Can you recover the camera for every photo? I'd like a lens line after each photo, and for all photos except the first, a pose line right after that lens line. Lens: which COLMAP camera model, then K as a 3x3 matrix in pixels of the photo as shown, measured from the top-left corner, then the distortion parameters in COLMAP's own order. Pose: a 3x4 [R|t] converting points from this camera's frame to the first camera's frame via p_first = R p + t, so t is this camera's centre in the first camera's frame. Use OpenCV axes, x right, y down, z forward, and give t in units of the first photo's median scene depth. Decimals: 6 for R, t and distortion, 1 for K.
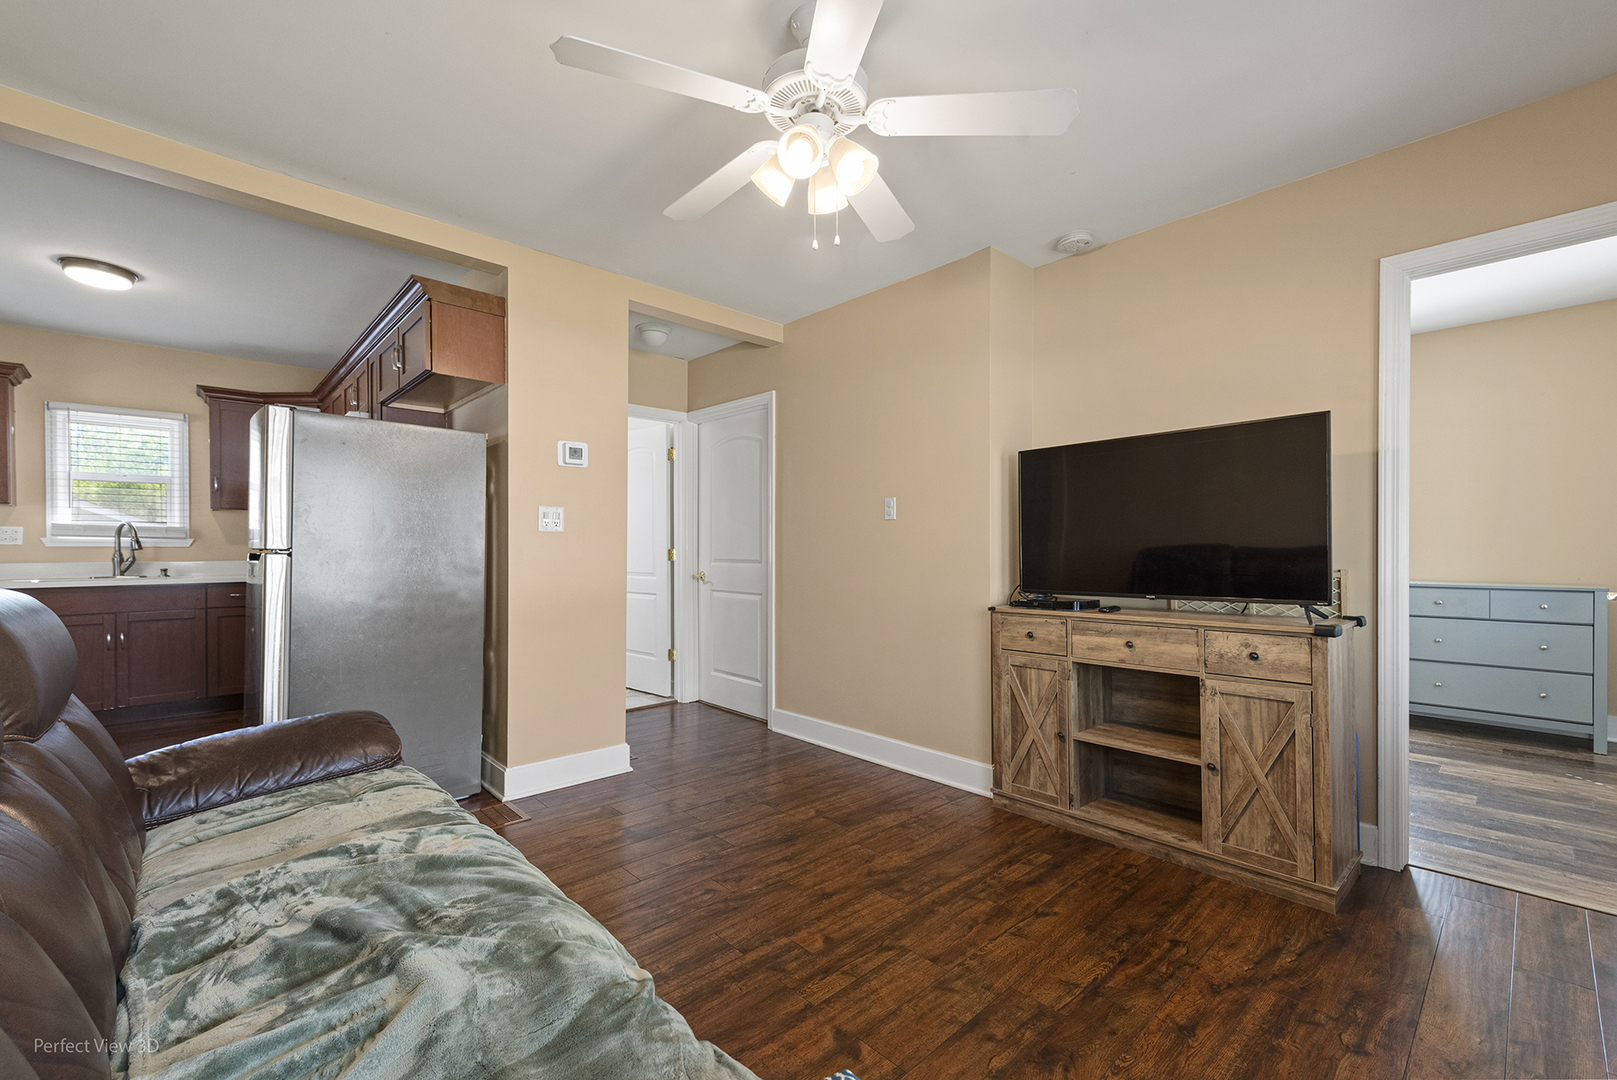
lens RADIAL K [[678.6, 0, 808.8], [0, 678.6, 553.4], [0, 0, 1]] dist [-0.000369, -0.000051]
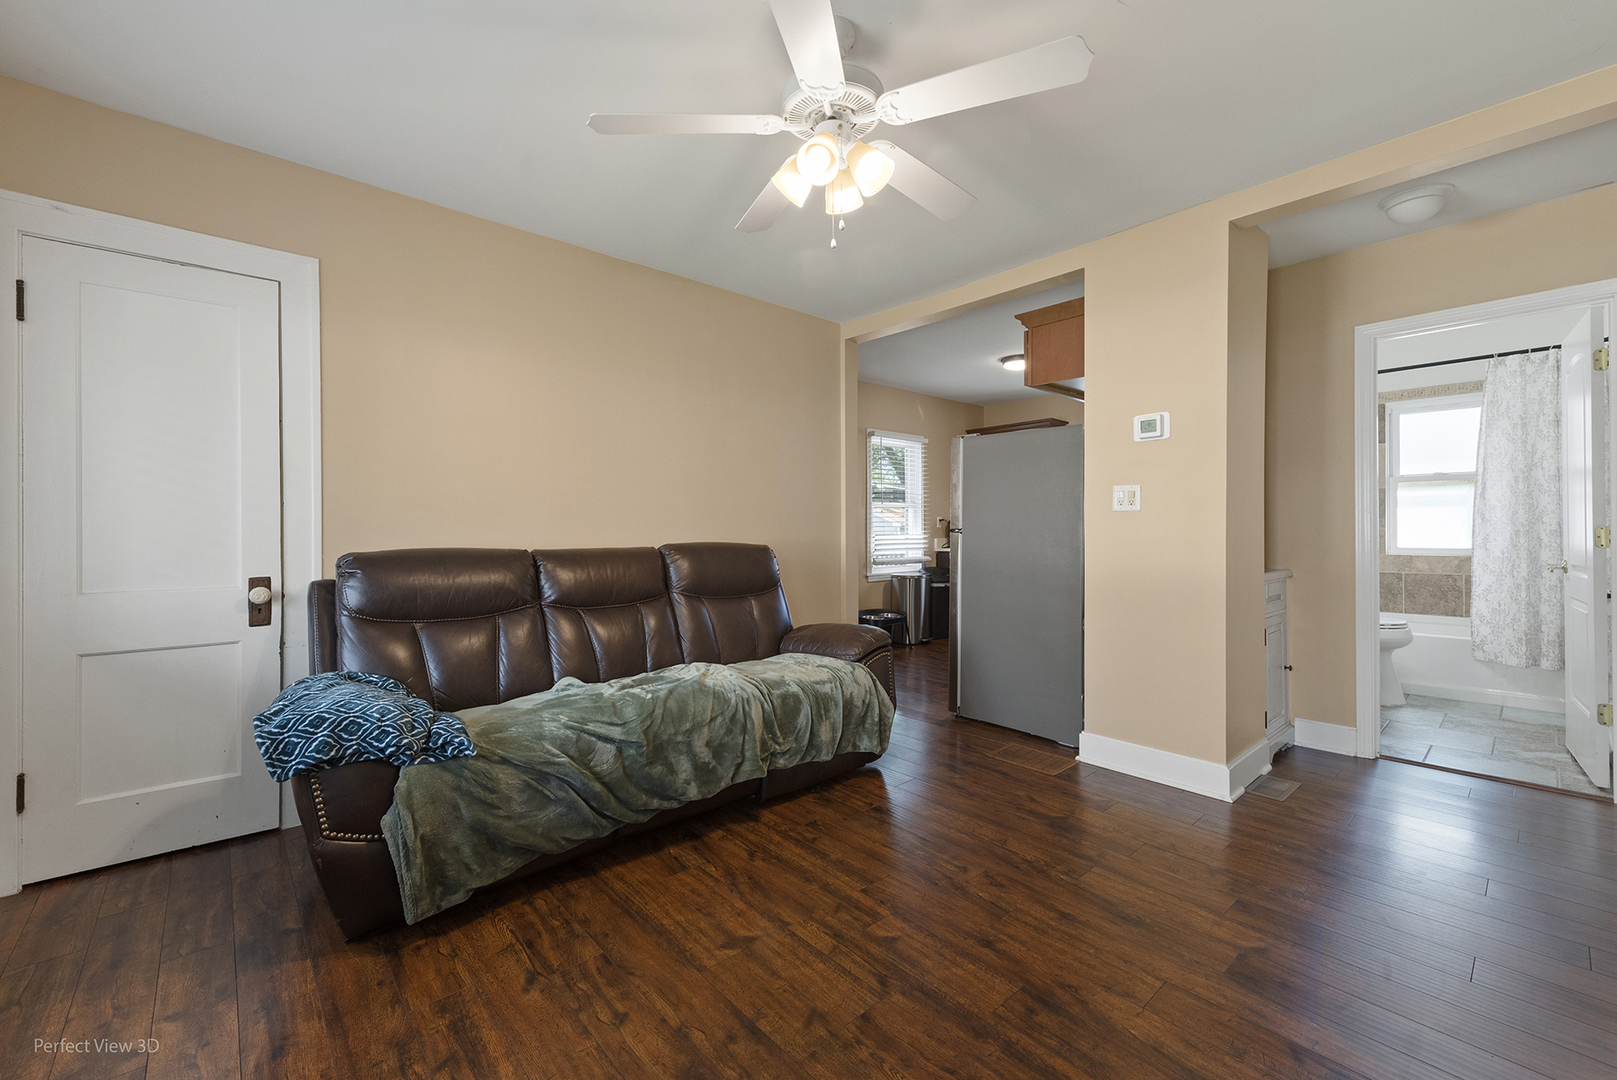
lens RADIAL K [[670.7, 0, 808.6], [0, 670.7, 528.0], [0, 0, 1]] dist [0.000733, 0.000034]
pose [[-0.034822, -0.001629, -0.999392, 0.993896], [-0.004858, 0.999987, -0.001460, -0.005299], [0.999382, 0.004804, -0.034829, 0.933742]]
